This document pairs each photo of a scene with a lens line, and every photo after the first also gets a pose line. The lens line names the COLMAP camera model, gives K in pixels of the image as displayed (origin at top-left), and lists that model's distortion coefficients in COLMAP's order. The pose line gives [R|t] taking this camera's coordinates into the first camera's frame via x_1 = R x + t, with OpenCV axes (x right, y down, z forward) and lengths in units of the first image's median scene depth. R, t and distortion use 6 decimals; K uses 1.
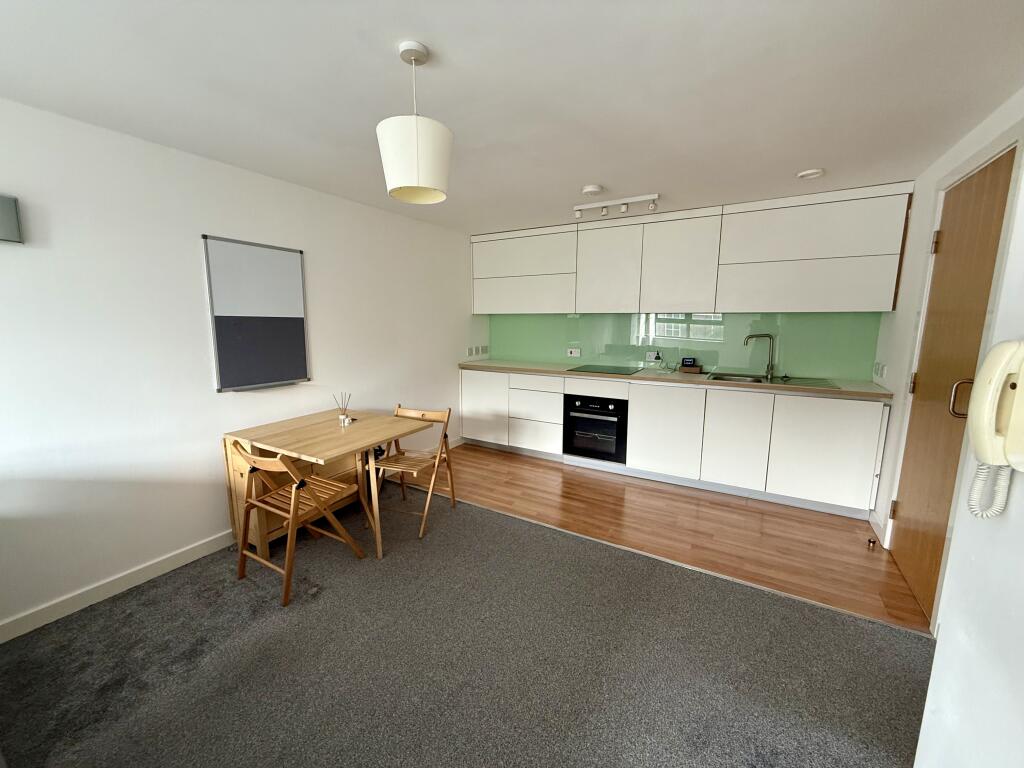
lens RADIAL K [[408.9, 0, 507.7], [0, 408.9, 384.3], [0, 0, 1]] dist [-0.001118, -0.000085]
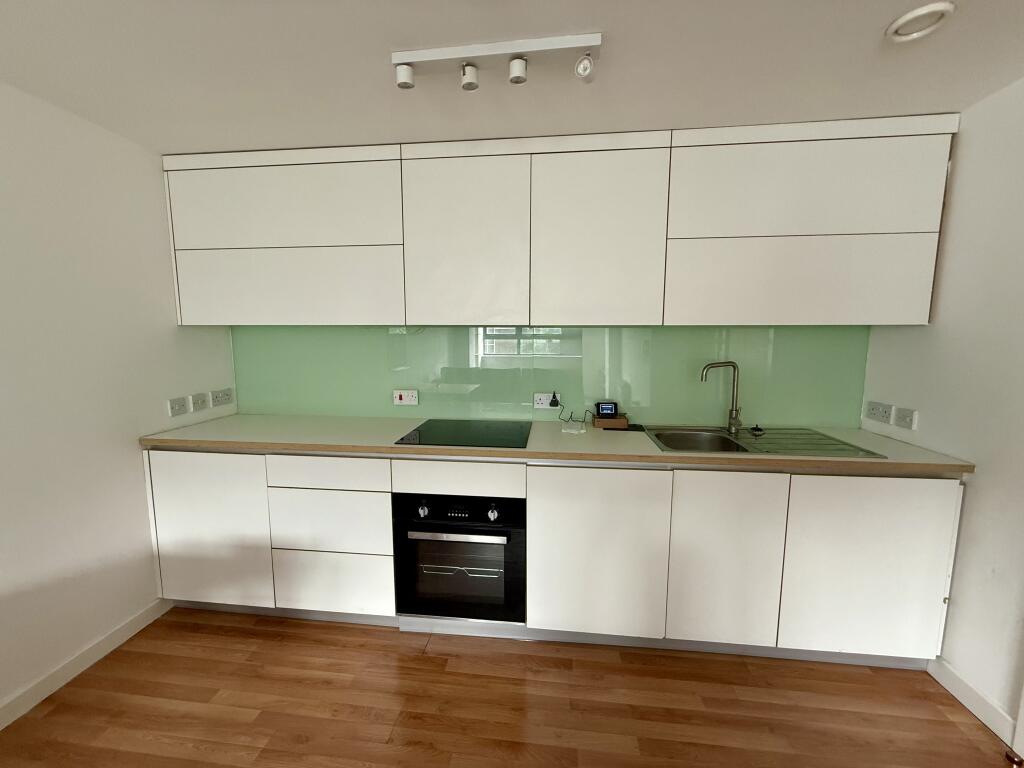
lens RADIAL K [[408.9, 0, 507.7], [0, 408.9, 384.3], [0, 0, 1]] dist [-0.001118, -0.000085]
pose [[0.911176, -0.049288, 0.409058, 0.070474], [0.064602, 0.997630, -0.023695, -0.080970], [-0.406920, 0.048016, 0.912201, 0.494283]]
